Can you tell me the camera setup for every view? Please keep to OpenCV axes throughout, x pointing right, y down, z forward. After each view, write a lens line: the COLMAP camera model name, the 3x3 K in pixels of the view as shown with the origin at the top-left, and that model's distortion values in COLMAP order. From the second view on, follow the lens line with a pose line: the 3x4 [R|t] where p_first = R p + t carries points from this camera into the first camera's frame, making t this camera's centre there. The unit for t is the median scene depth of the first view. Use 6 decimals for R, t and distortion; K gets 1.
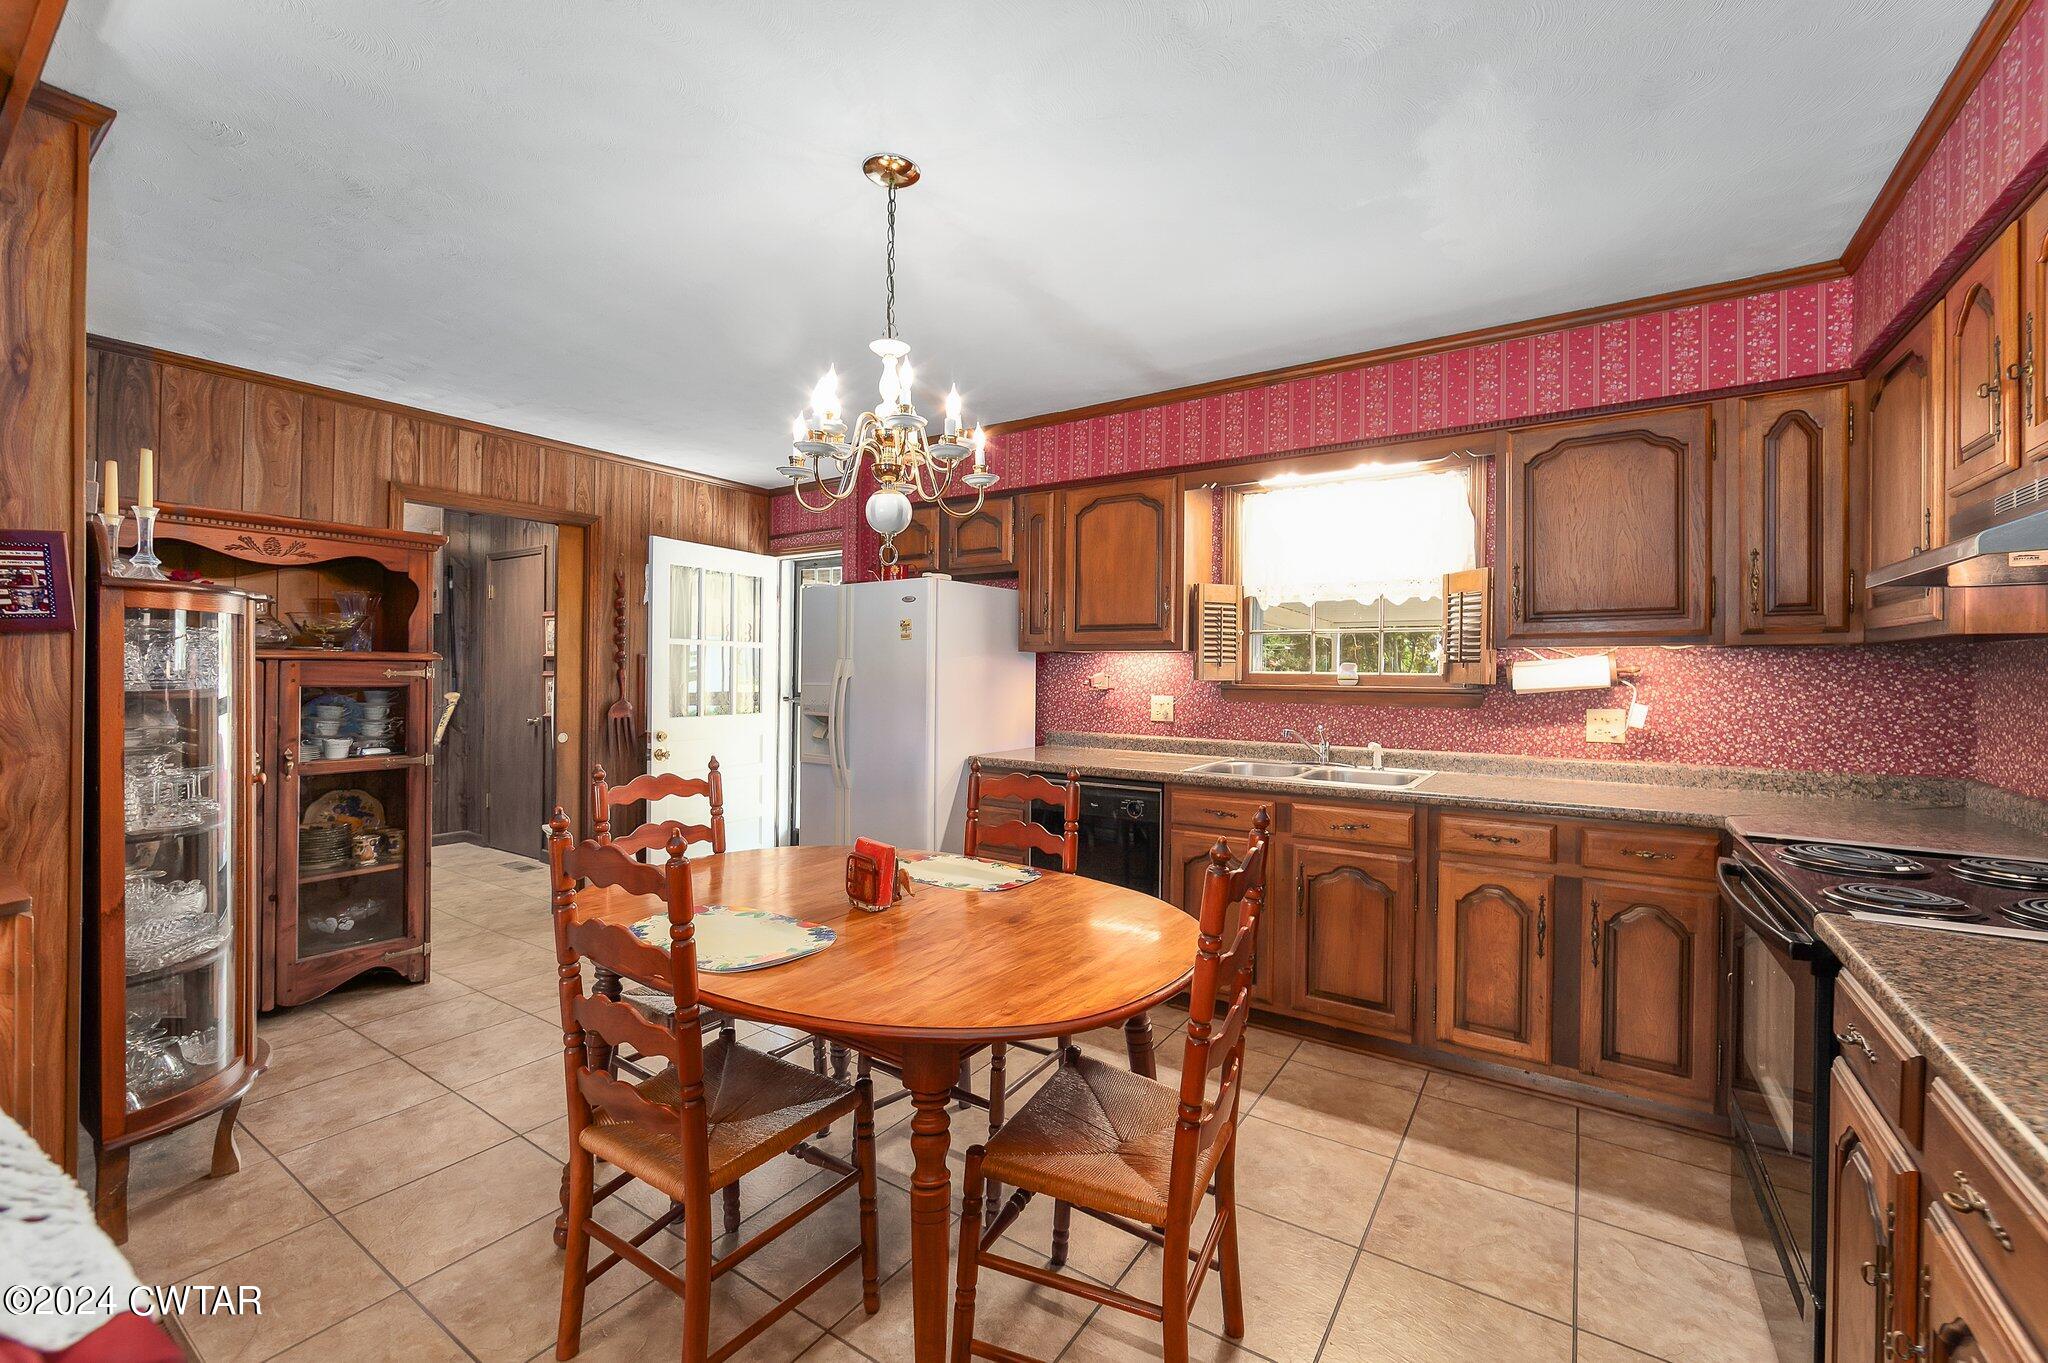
lens RADIAL K [[822.0, 0, 1057.7], [0, 822.0, 676.1], [0, 0, 1]] dist [-0.000087, 0.000051]
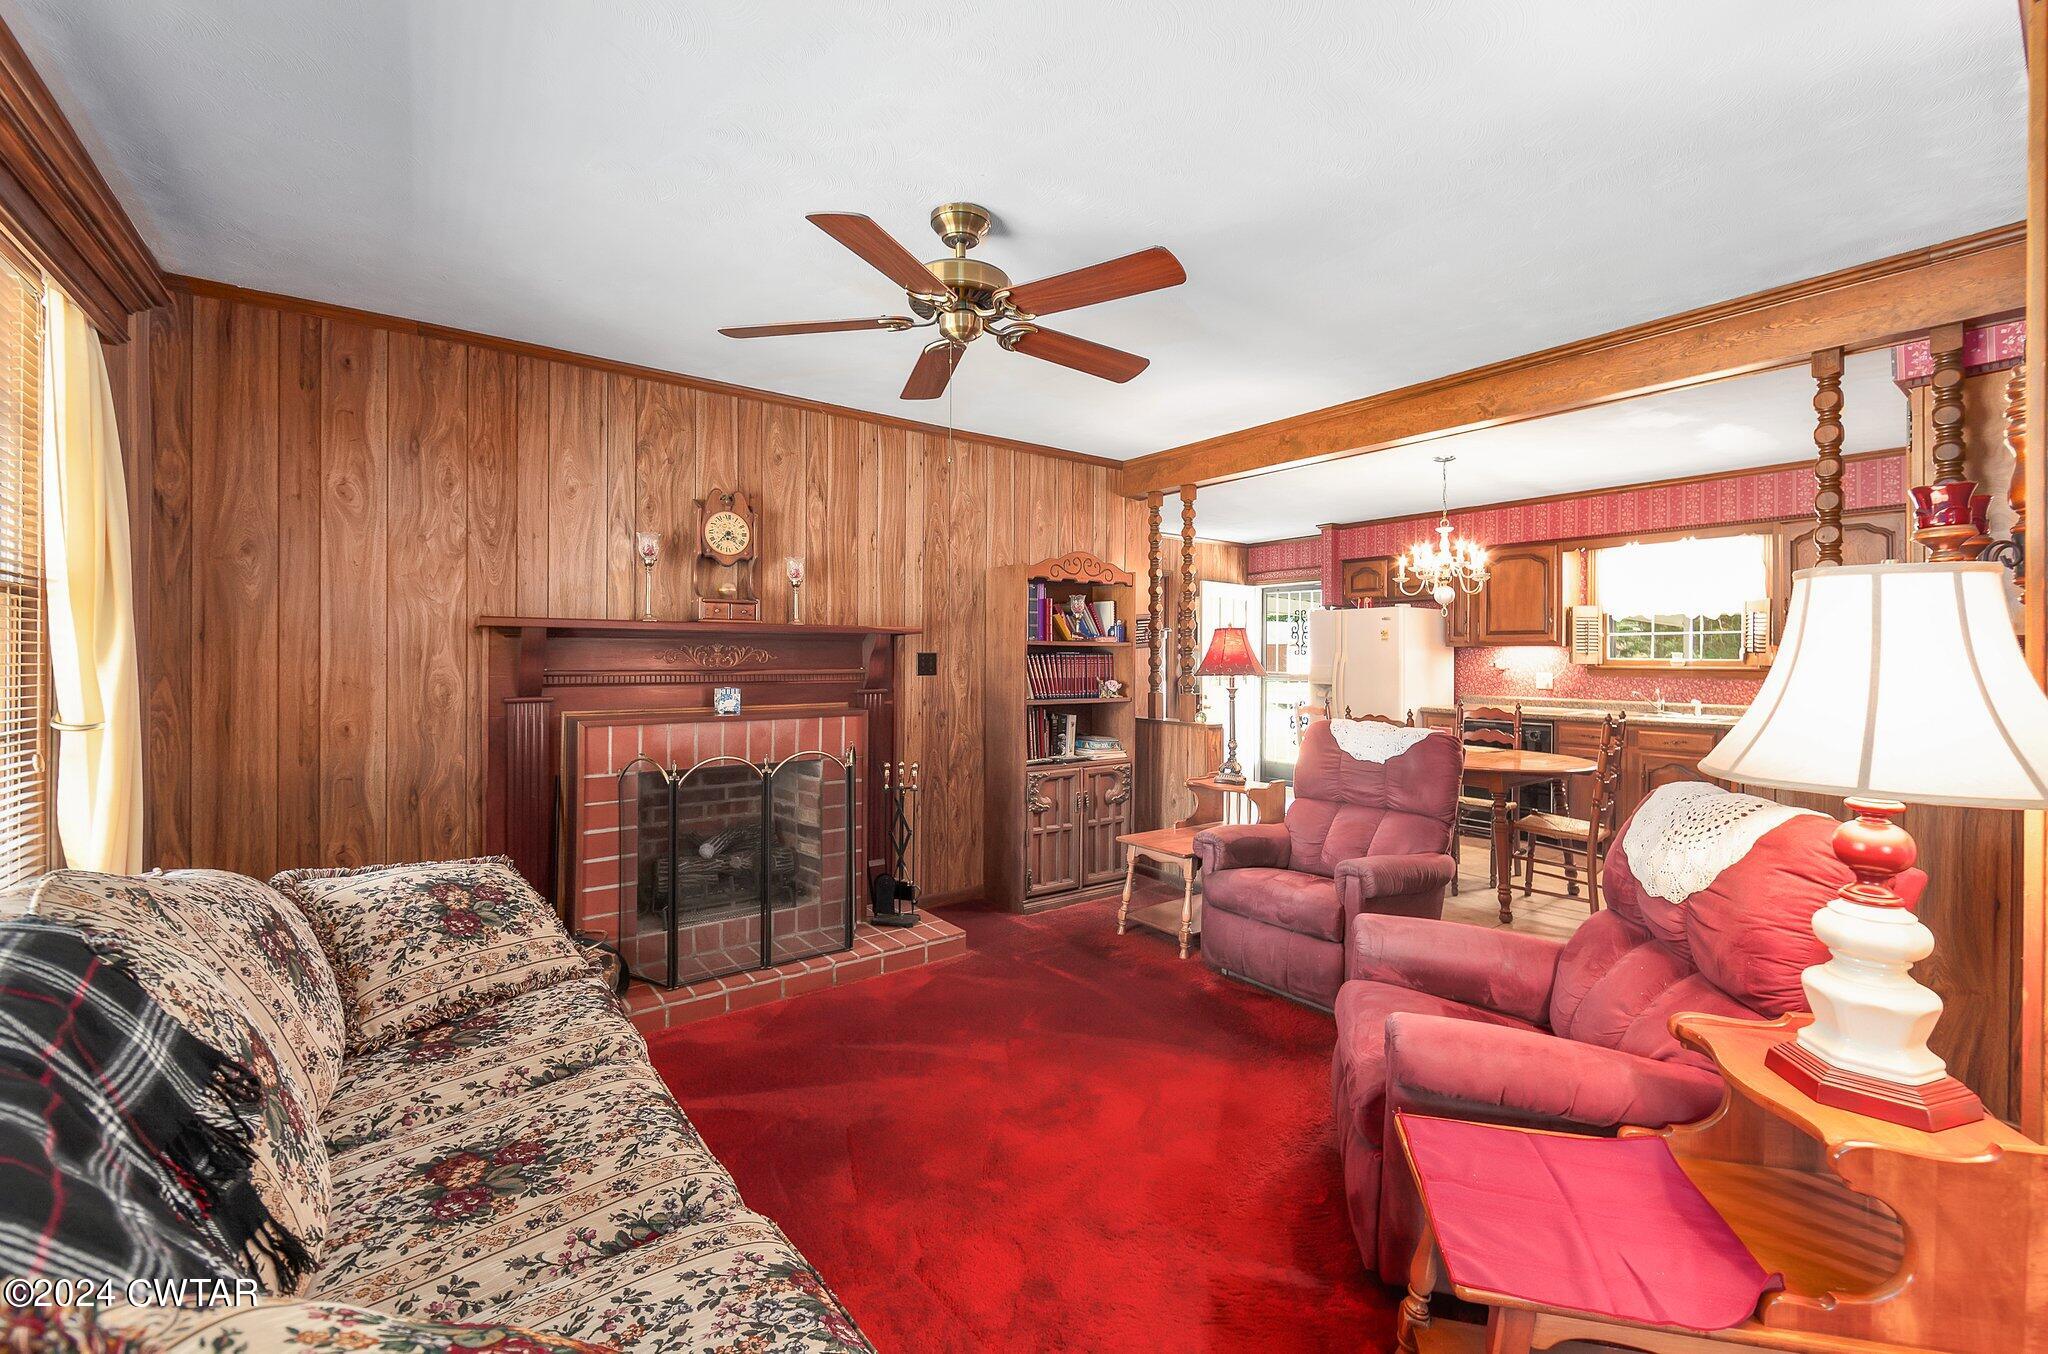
lens RADIAL K [[851.9, 0, 1028.9], [0, 851.9, 655.4], [0, 0, 1]] dist [-0.002159, -0.000011]
pose [[0.939972, -0.004012, -0.341229, -0.286719], [0.000968, 0.999958, -0.009091, 0.003428], [0.341252, 0.008215, 0.939936, -1.041891]]
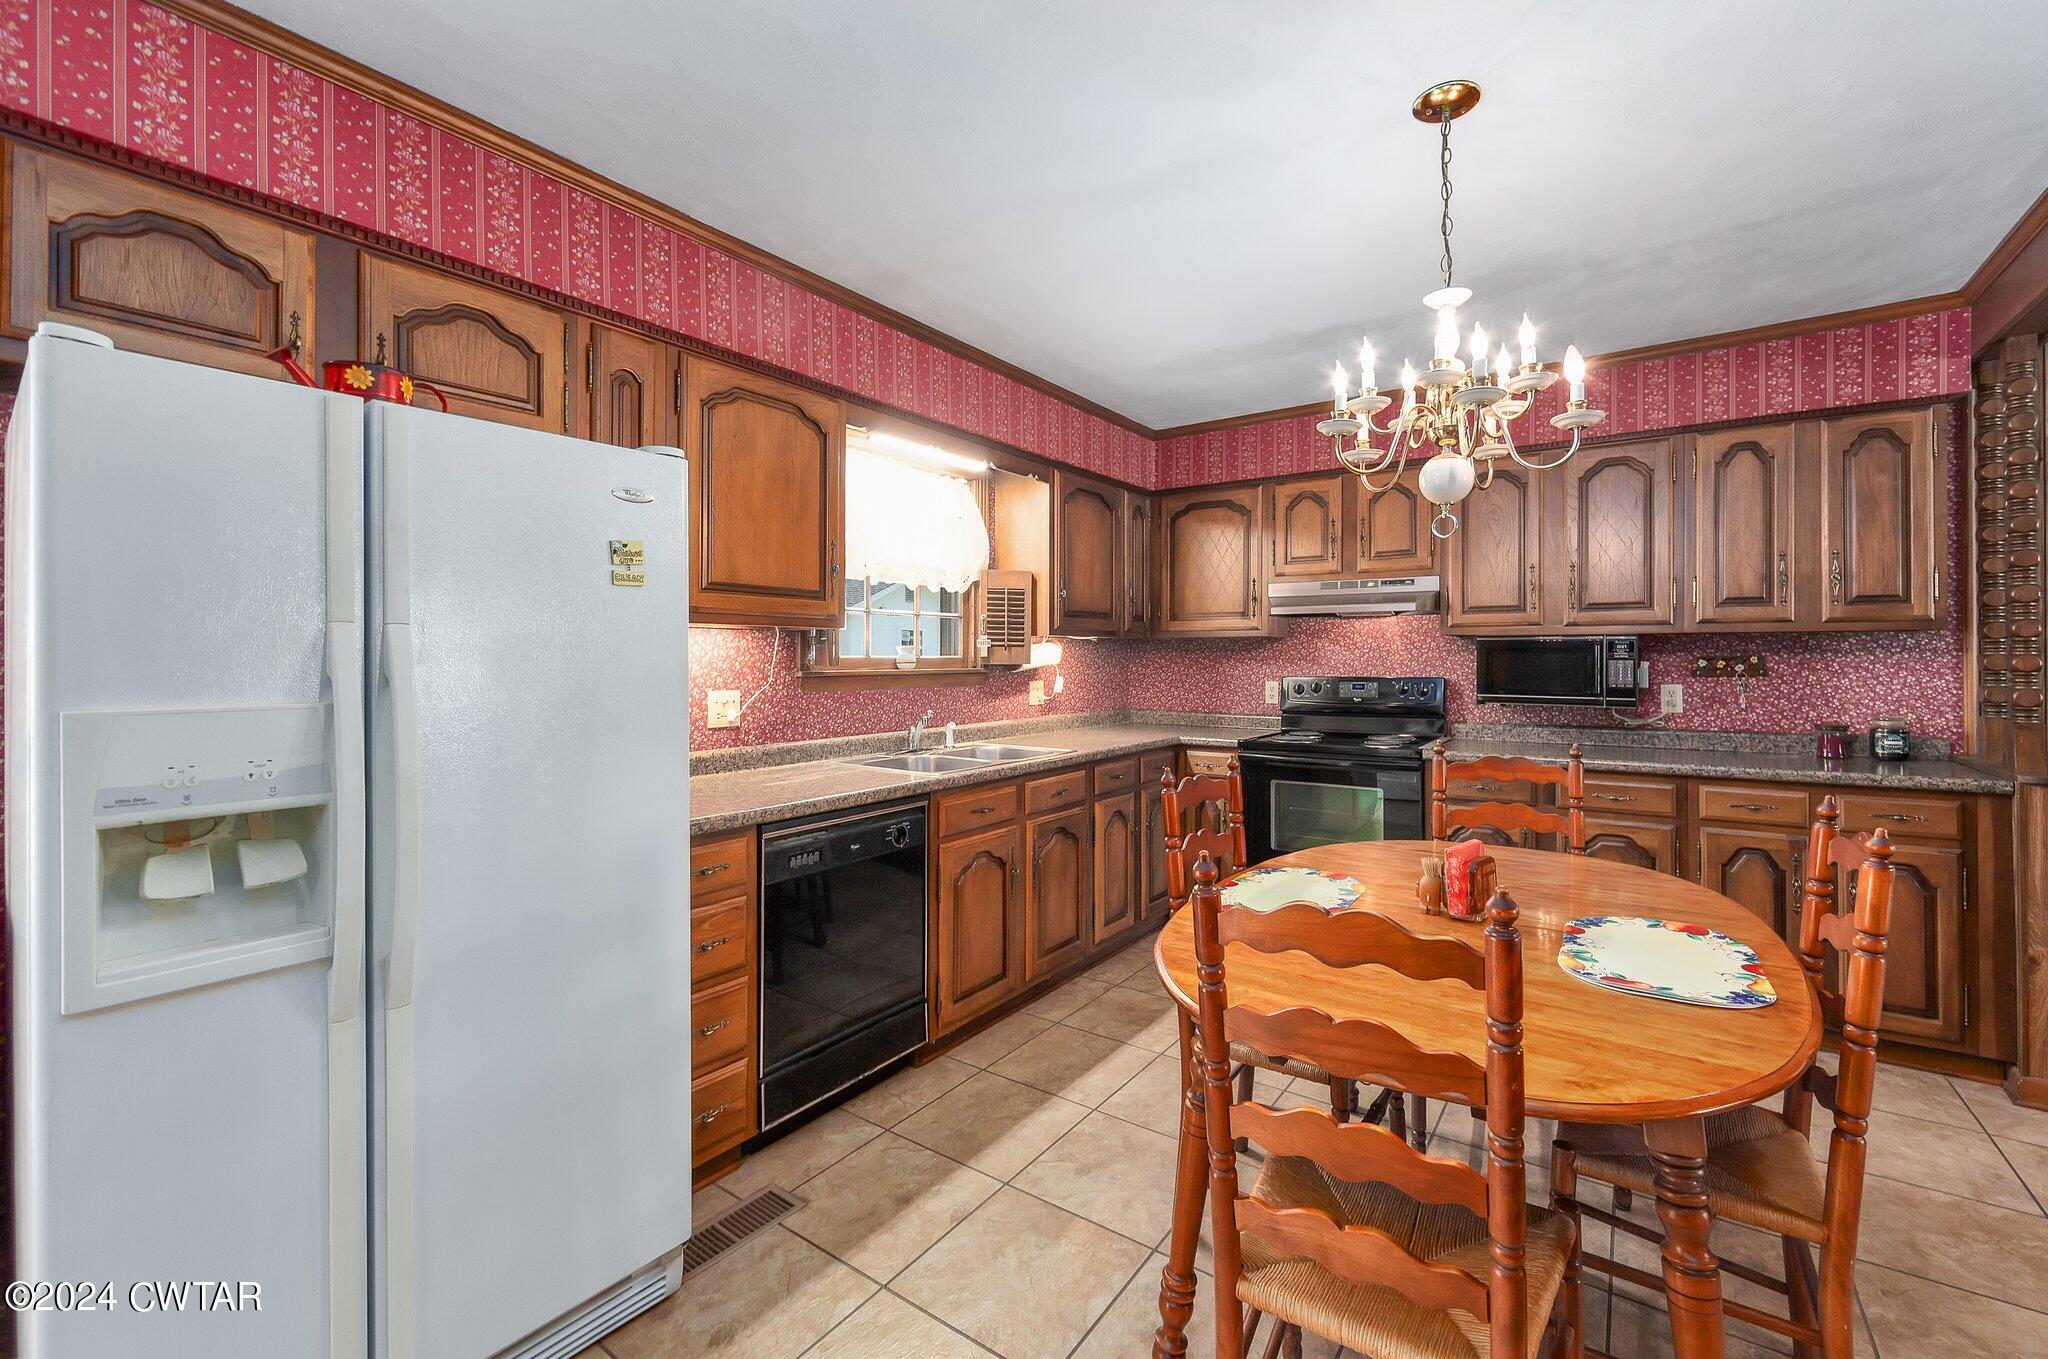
lens RADIAL K [[851.9, 0, 1028.9], [0, 851.9, 657.9], [0, 0, 1]] dist [-0.002159, -0.000011]
pose [[0.048149, -0.008230, 0.998806, -0.641839], [0.008308, 0.999935, 0.007839, -0.007999], [-0.998806, 0.007920, 0.048214, 0.780976]]
